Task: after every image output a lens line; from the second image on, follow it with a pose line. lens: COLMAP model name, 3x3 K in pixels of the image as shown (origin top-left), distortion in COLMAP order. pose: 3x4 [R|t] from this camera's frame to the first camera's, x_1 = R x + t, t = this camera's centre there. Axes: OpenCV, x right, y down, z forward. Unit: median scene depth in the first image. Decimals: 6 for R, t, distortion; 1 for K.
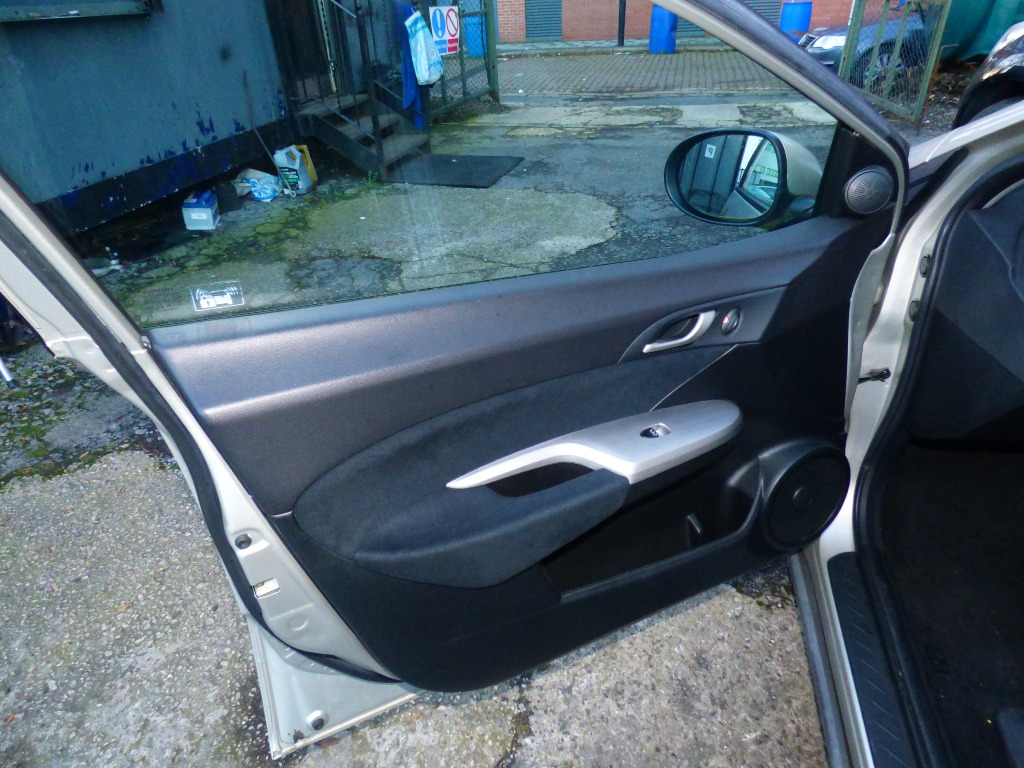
lens RADIAL K [[620.4, 0, 507.4], [0, 620.4, 387.3], [0, 0, 1]] dist [-0.001810, -0.007249]
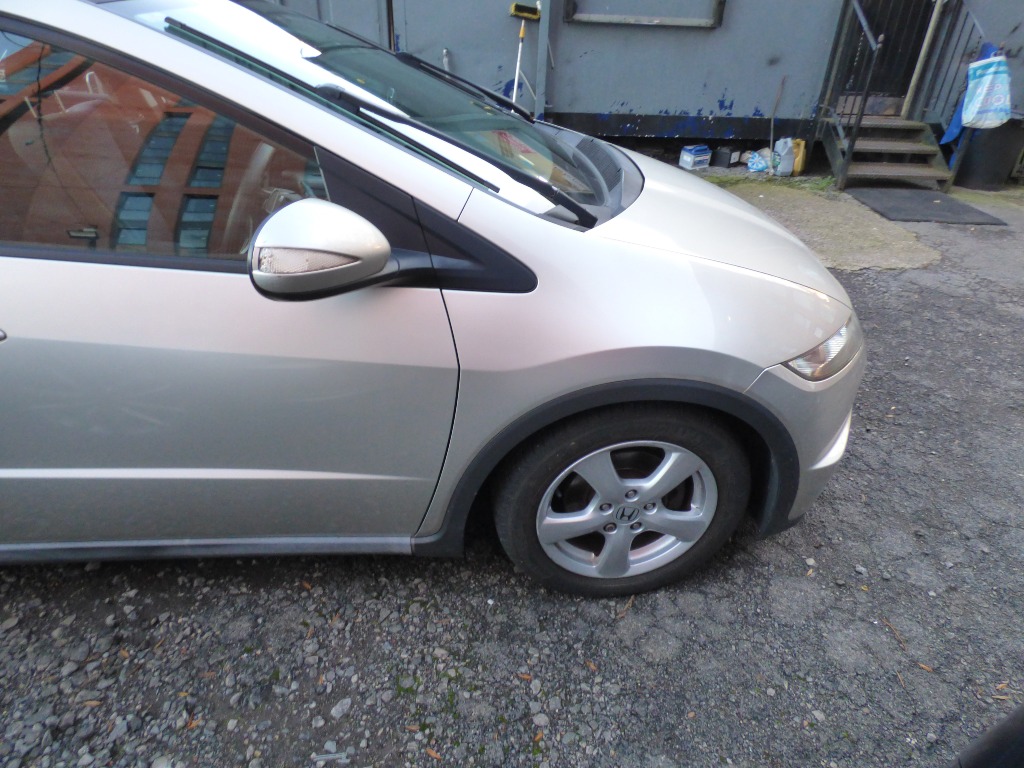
lens RADIAL K [[620.4, 0, 511.7], [0, 620.4, 381.7], [0, 0, 1]] dist [-0.001810, -0.007249]
pose [[0.254717, 0.540732, -0.801703, 0.965766], [-0.556459, 0.759994, 0.335802, -0.138728], [0.790869, 0.360580, 0.494479, 0.110466]]
